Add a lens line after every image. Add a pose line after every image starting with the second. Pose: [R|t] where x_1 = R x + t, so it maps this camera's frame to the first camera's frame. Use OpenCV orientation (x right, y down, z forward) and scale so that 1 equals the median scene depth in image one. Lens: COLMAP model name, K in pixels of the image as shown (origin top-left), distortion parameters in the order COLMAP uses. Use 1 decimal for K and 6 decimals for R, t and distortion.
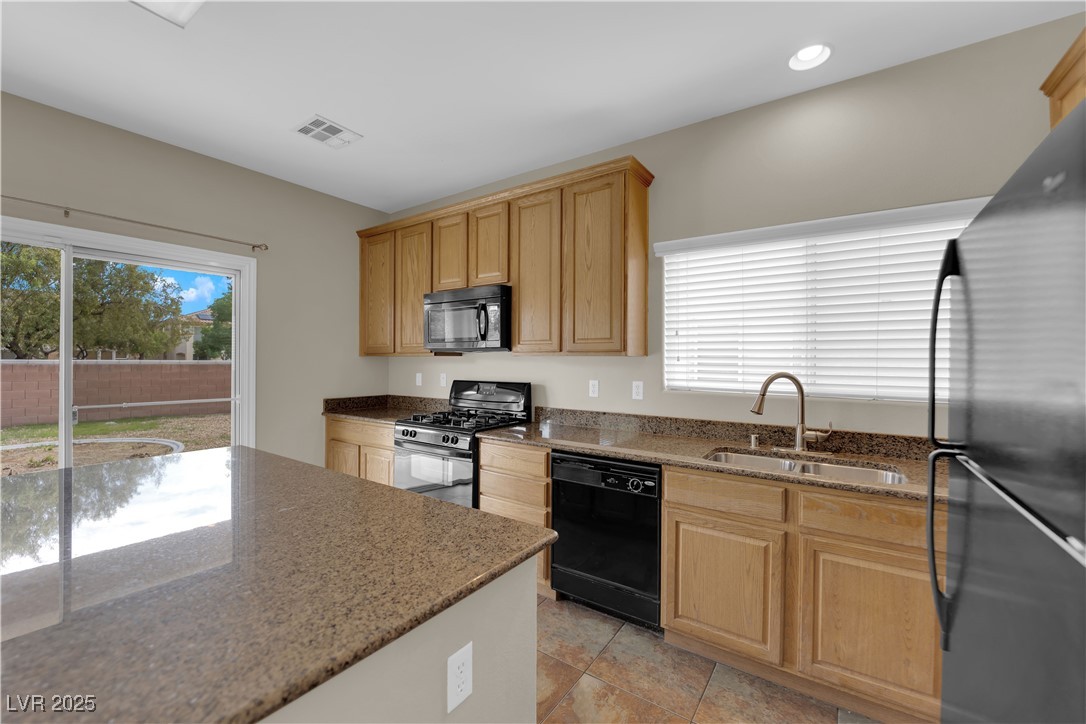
lens RADIAL K [[436.0, 0, 544.8], [0, 436.0, 360.5], [0, 0, 1]] dist [-0.011295, -0.001550]
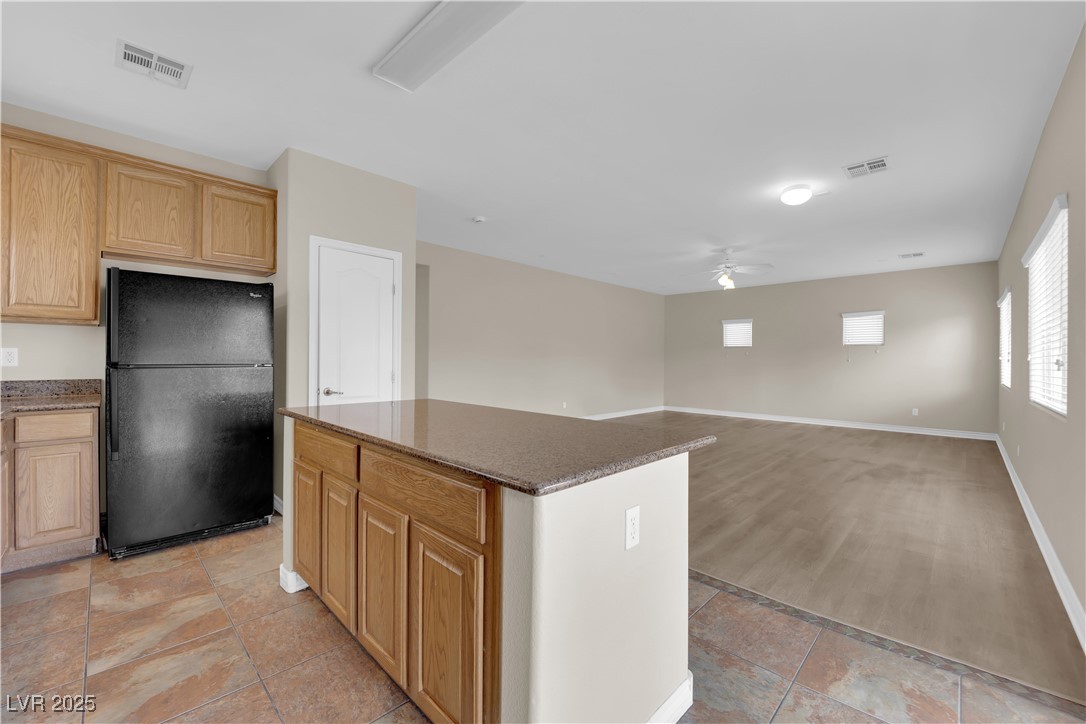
lens RADIAL K [[436.0, 0, 541.7], [0, 436.0, 359.7], [0, 0, 1]] dist [-0.011295, -0.001550]
pose [[-0.984627, -0.013816, 0.174121, -0.645035], [-0.014343, 0.999896, -0.001767, 0.063599], [-0.174078, -0.004238, -0.984723, 1.168707]]
